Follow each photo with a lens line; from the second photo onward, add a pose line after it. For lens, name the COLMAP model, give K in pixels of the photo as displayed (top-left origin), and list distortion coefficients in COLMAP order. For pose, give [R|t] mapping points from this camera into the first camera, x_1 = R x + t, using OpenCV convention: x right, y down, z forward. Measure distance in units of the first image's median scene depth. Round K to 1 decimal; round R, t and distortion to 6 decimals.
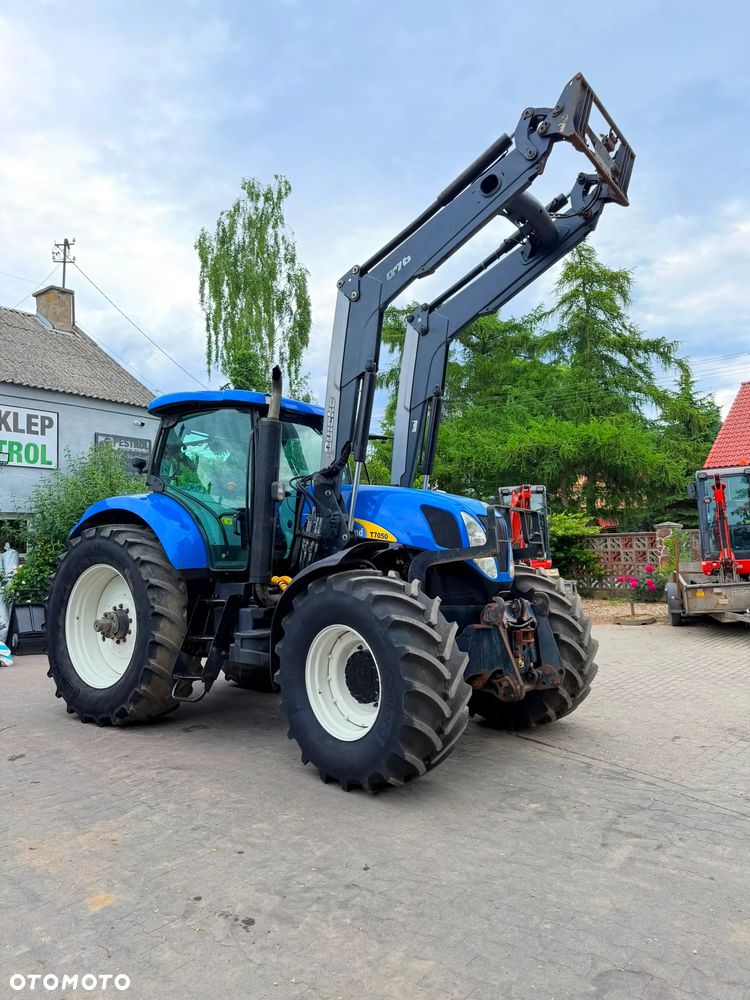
lens RADIAL K [[692.0, 0, 383.0], [0, 692.0, 499.8], [0, 0, 1]] dist [0.020536, -0.015195]
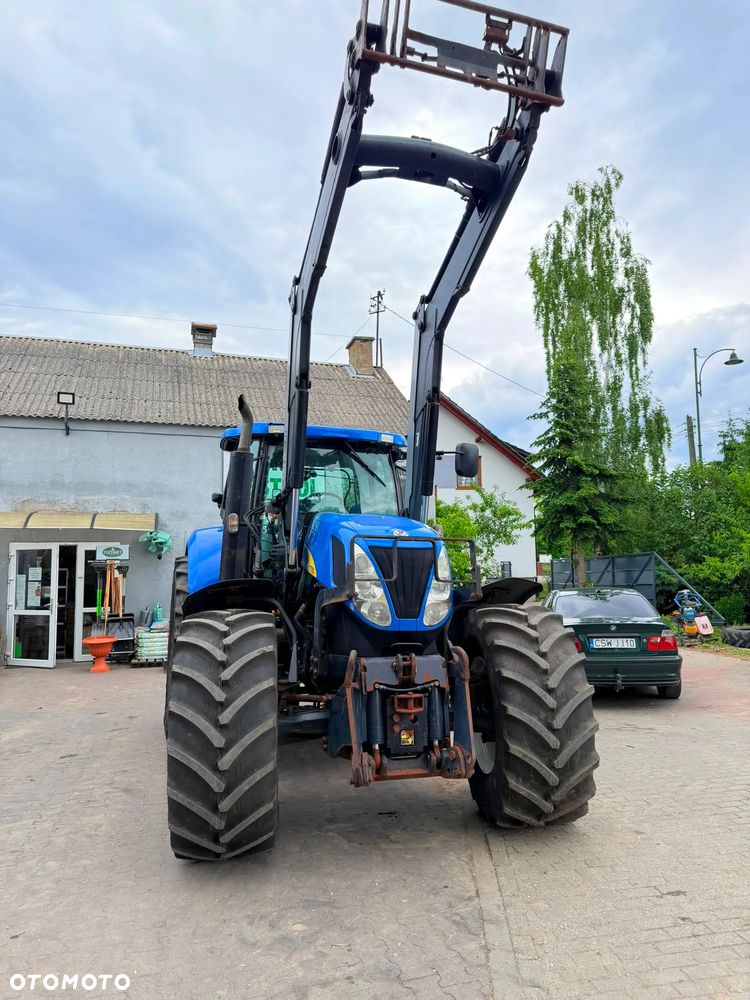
lens RADIAL K [[690.6, 0, 376.7], [0, 690.6, 493.8], [0, 0, 1]] dist [0.034174, -0.006423]
pose [[0.814938, -0.059954, -0.576439, 0.506739], [0.041914, 0.998127, -0.044556, -0.000023], [0.578030, 0.012149, 0.815925, 0.269240]]
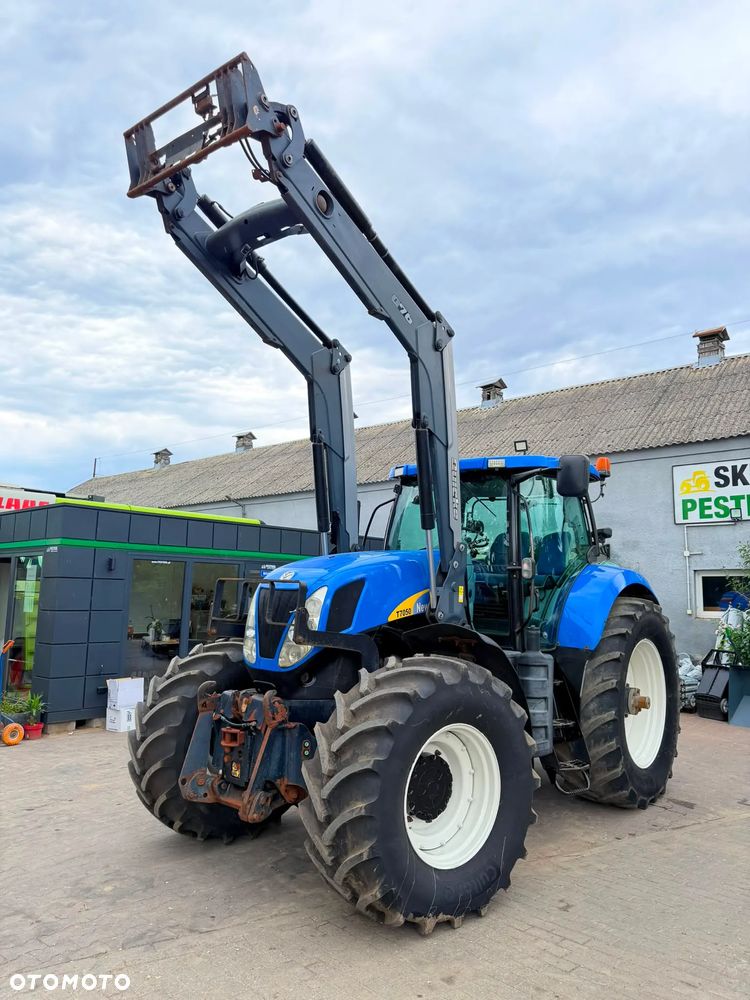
lens RADIAL K [[692.0, 0, 383.0], [0, 692.0, 499.8], [0, 0, 1]] dist [0.020536, -0.015195]
pose [[-0.011901, -0.128654, -0.991618, 0.847228], [0.064571, 0.989520, -0.129157, 0.031281], [0.997842, -0.065567, -0.003469, 0.957218]]
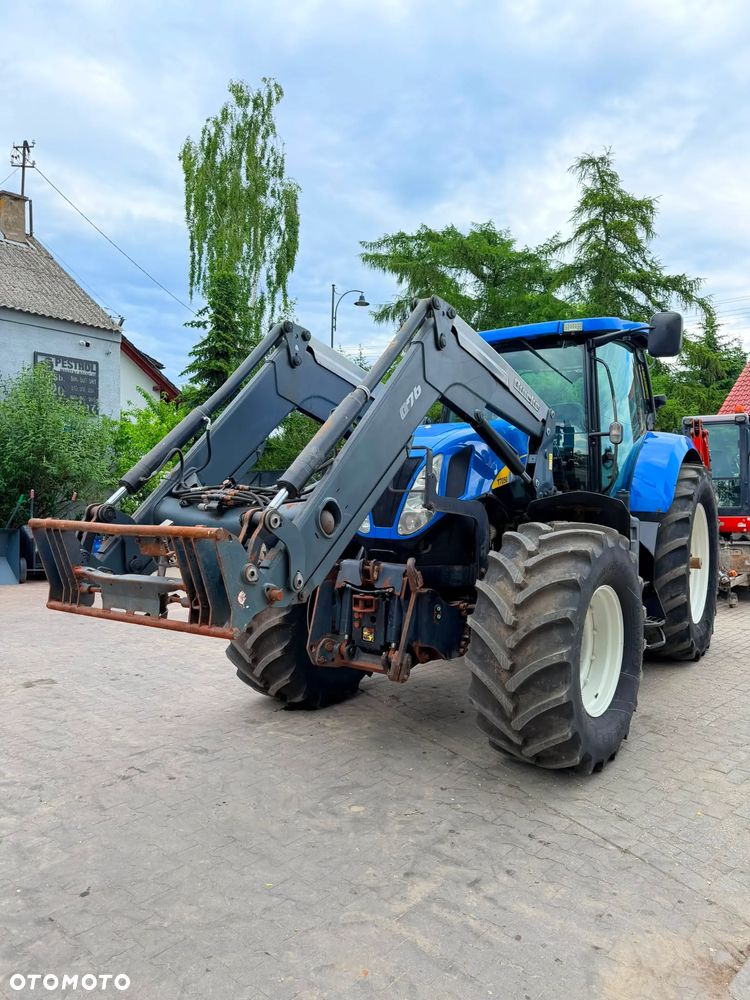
lens RADIAL K [[710.9, 0, 371.3], [0, 710.9, 494.7], [0, 0, 1]] dist [0.008232, -0.006877]
pose [[0.998888, 0.039479, -0.025782, 0.132565], [-0.037324, 0.996153, 0.079280, 0.002410], [0.028812, -0.078230, 0.996519, 0.107344]]
